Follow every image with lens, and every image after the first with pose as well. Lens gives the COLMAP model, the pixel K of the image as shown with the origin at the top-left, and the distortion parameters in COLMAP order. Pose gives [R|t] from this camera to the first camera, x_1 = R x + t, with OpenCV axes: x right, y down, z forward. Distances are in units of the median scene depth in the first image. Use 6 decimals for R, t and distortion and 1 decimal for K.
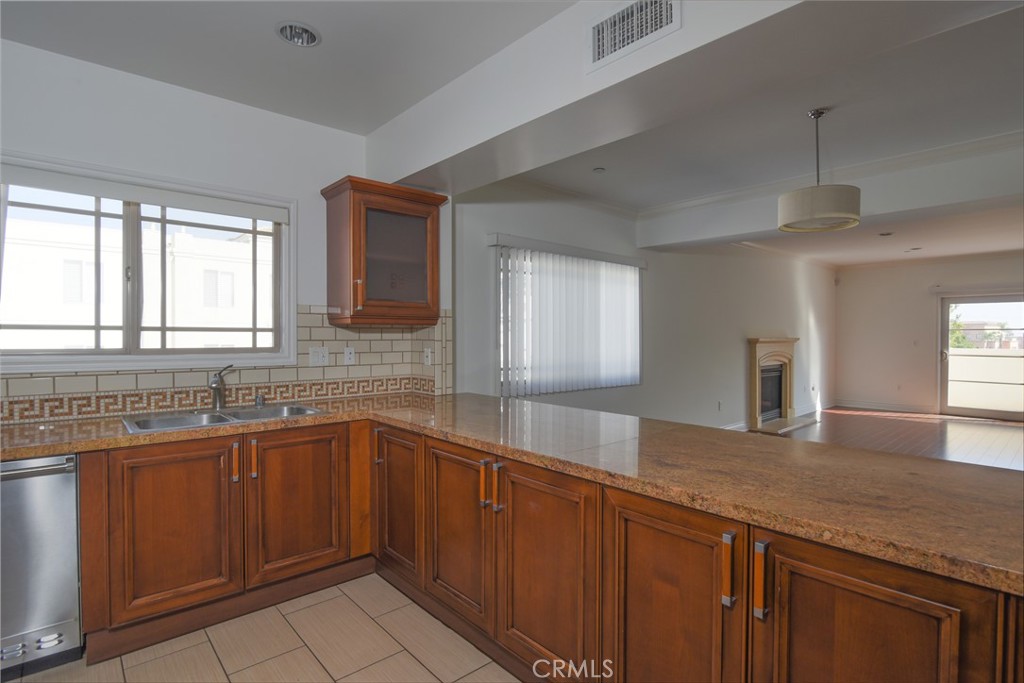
lens RADIAL K [[509.3, 0, 517.3], [0, 509.3, 341.4], [0, 0, 1]] dist [-0.016512, -0.001127]
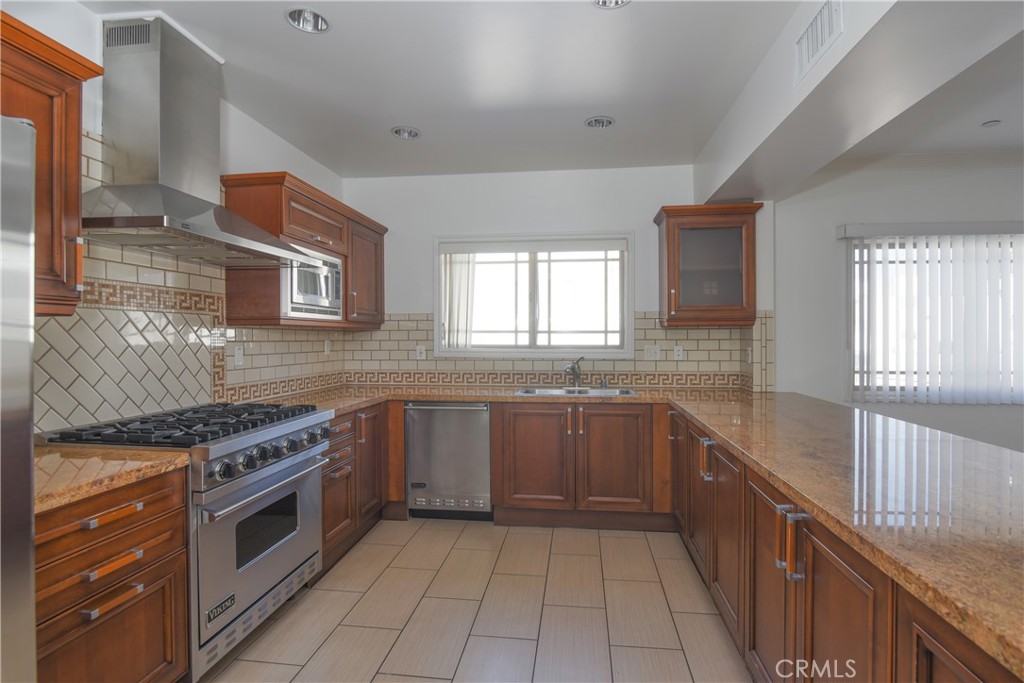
lens RADIAL K [[509.3, 0, 517.3], [0, 509.3, 341.4], [0, 0, 1]] dist [-0.016512, -0.001127]
pose [[0.657919, 0.003093, -0.753083, 0.370497], [-0.003997, 0.999992, 0.000614, 0.002870], [0.753078, 0.002606, 0.657926, -0.079863]]
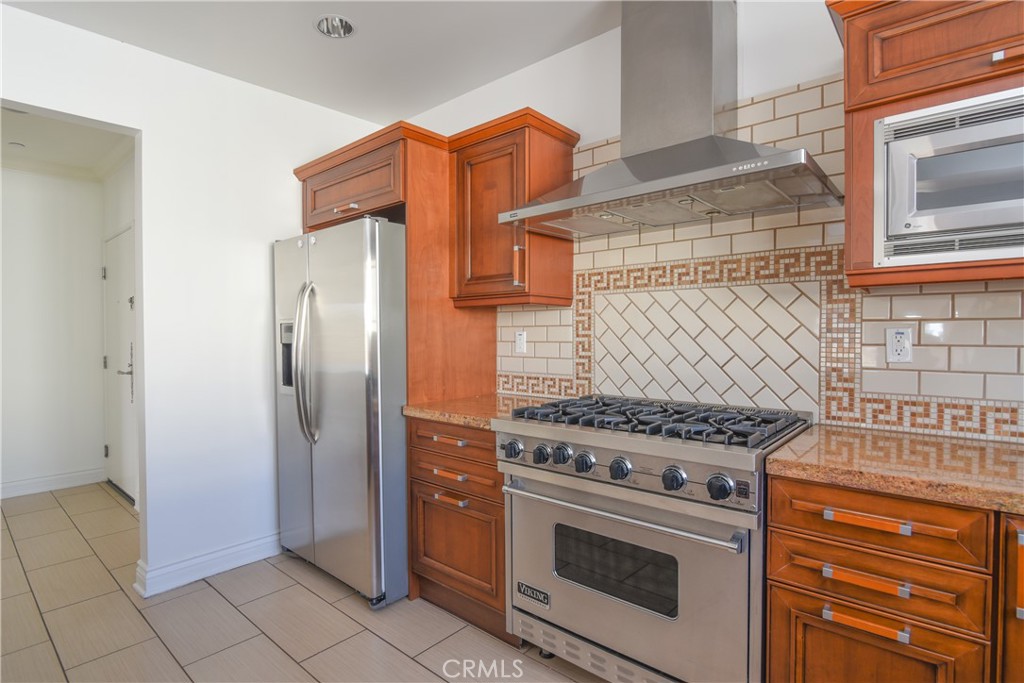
lens RADIAL K [[509.3, 0, 517.3], [0, 509.3, 341.4], [0, 0, 1]] dist [-0.016512, -0.001127]
pose [[-0.991674, 0.004284, -0.128699, -0.255413], [0.001398, 0.999746, 0.022503, 0.016680], [0.128763, 0.022136, -0.991428, 0.669285]]
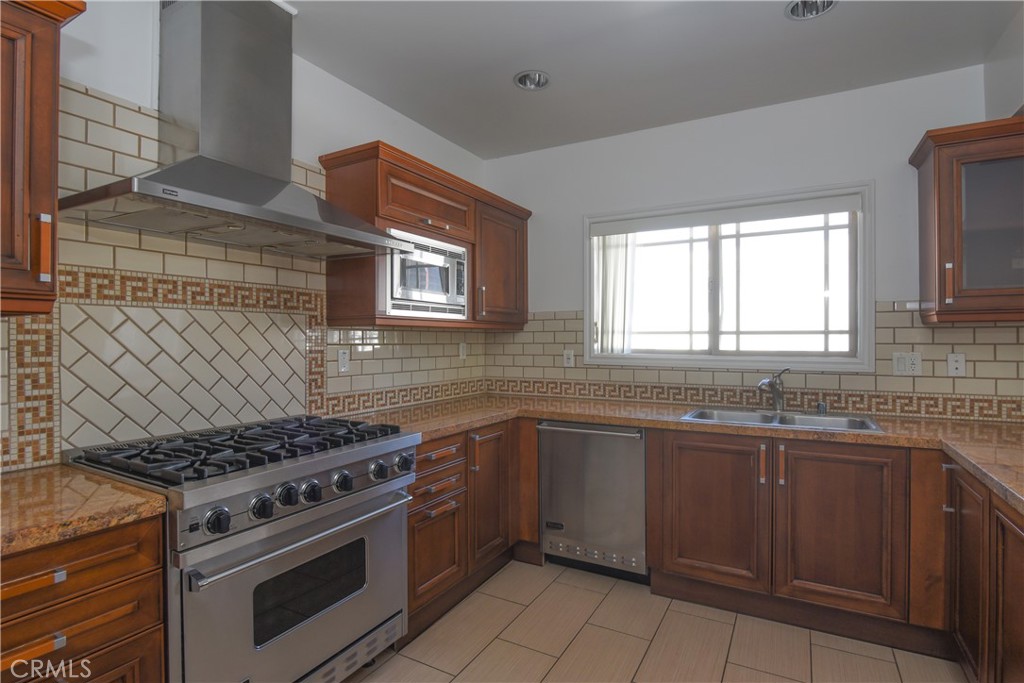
lens RADIAL K [[509.3, 0, 517.3], [0, 509.3, 341.4], [0, 0, 1]] dist [-0.016512, -0.001127]
pose [[0.327426, 0.001183, -0.944876, 0.187170], [-0.006952, 0.999975, -0.001157, -0.000820], [0.944851, 0.006947, 0.327426, 0.162238]]
